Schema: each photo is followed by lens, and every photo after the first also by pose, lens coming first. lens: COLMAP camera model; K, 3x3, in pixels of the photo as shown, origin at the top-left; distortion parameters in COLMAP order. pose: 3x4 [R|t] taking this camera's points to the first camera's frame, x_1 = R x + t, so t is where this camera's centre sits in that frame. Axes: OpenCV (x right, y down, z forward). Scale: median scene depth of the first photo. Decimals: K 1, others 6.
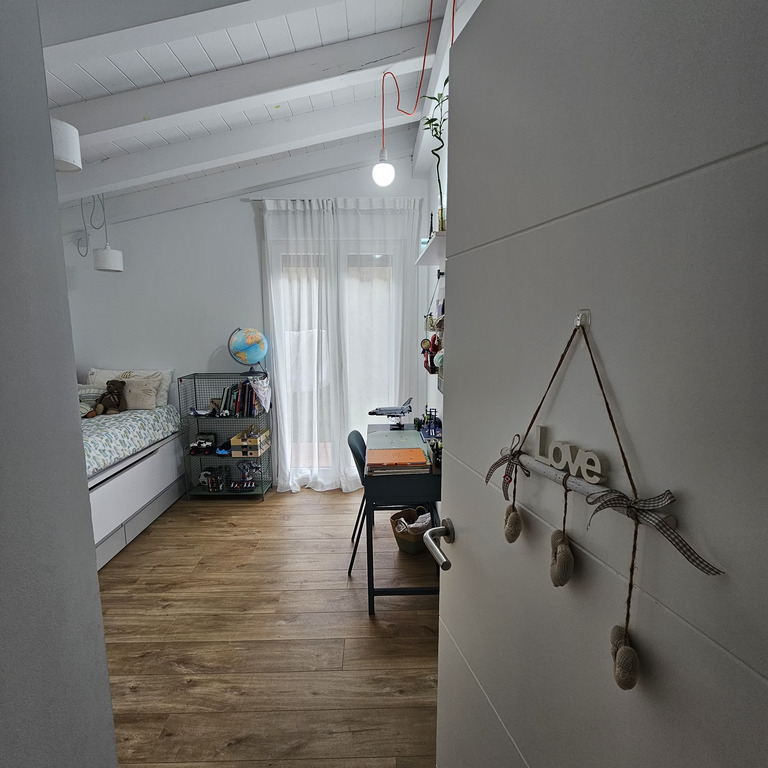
lens RADIAL K [[417.5, 0, 380.5], [0, 417.5, 380.8], [0, 0, 1]] dist [-0.001589, 0.000584]
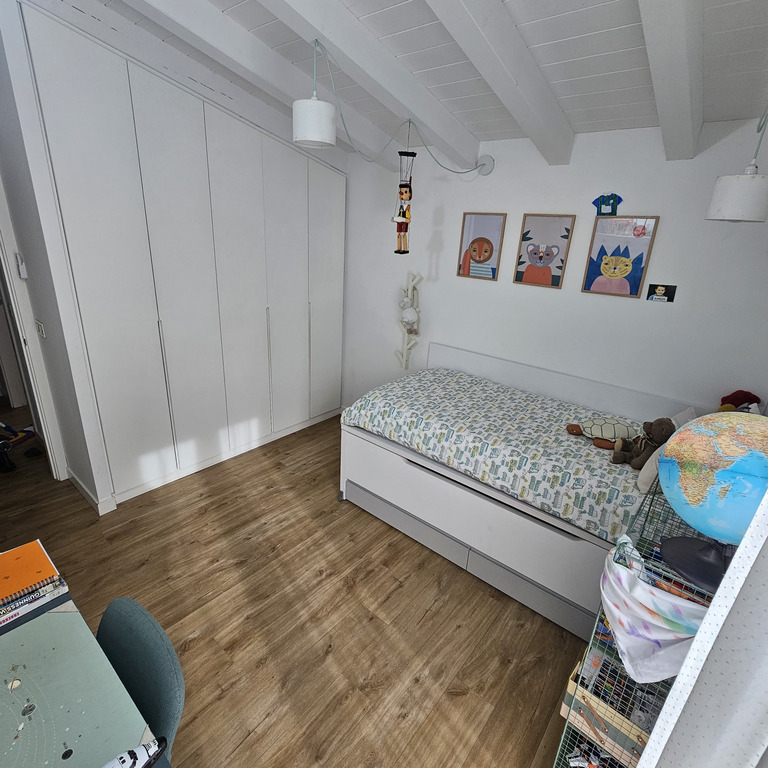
lens RADIAL K [[417.5, 0, 380.5], [0, 417.5, 380.8], [0, 0, 1]] dist [-0.001589, 0.000584]
pose [[-0.649919, 0.224528, -0.726080, 0.024761], [-0.160173, 0.893441, 0.419653, -0.261868], [0.742933, 0.389039, -0.544701, 1.148914]]
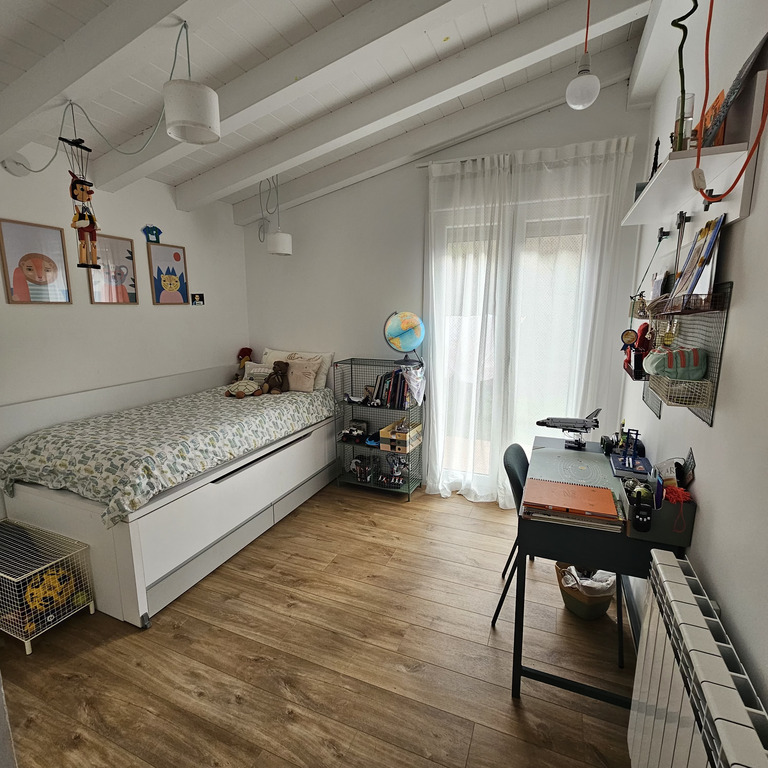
lens RADIAL K [[417.5, 0, 380.5], [0, 417.5, 380.8], [0, 0, 1]] dist [-0.001589, 0.000584]
pose [[0.914392, 0.074432, -0.397928, 0.009289], [-0.060354, 0.997032, 0.047808, -0.020513], [0.400305, -0.019698, 0.916170, 0.170225]]
